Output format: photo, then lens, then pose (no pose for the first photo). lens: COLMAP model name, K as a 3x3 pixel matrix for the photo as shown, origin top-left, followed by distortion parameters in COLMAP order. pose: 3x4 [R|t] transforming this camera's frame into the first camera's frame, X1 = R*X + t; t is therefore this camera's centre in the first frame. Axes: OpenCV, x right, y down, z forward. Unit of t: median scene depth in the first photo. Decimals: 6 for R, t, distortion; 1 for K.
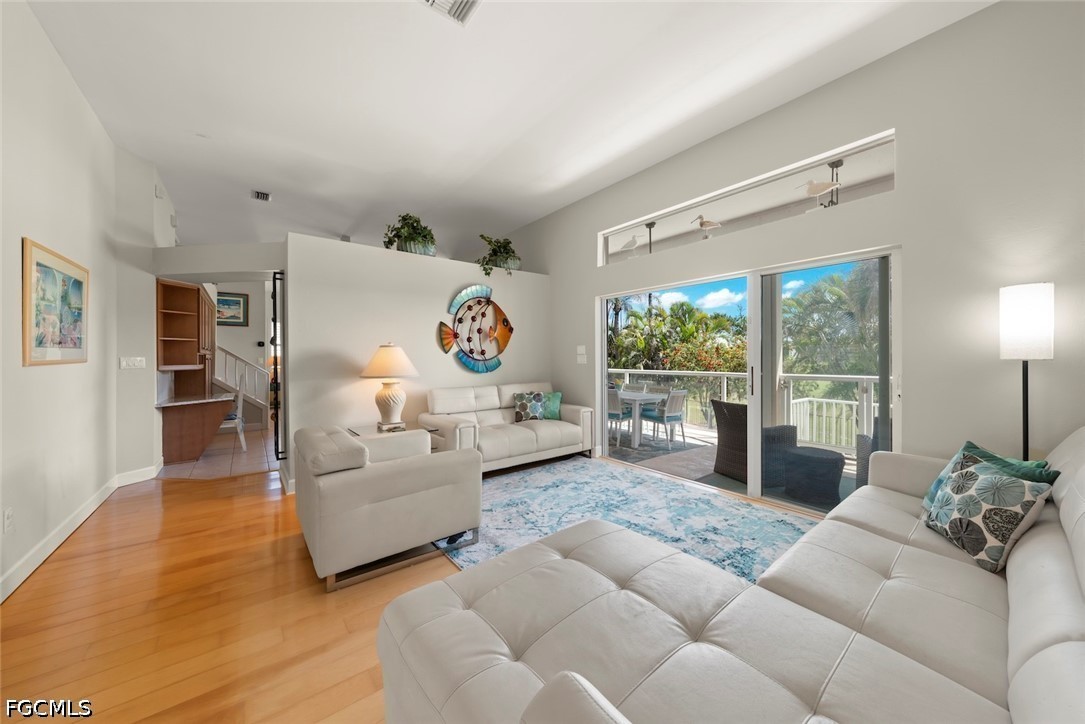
lens RADIAL K [[382.8, 0, 537.1], [0, 382.8, 360.0], [0, 0, 1]] dist [-0.000461, -0.000120]
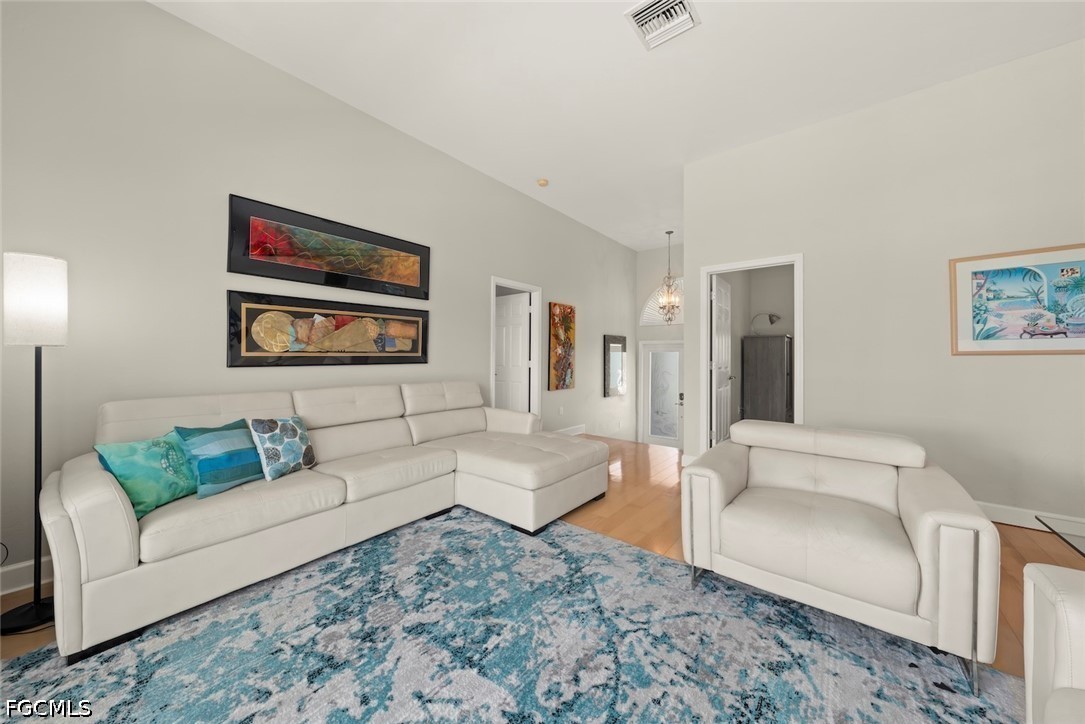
lens RADIAL K [[382.8, 0, 546.5], [0, 382.8, 354.5], [0, 0, 1]] dist [-0.000461, -0.000120]
pose [[-0.971190, -0.001093, -0.238303, 0.241664], [-0.000433, 0.999996, -0.002824, 0.013036], [0.238306, -0.002639, -0.971187, 1.314854]]
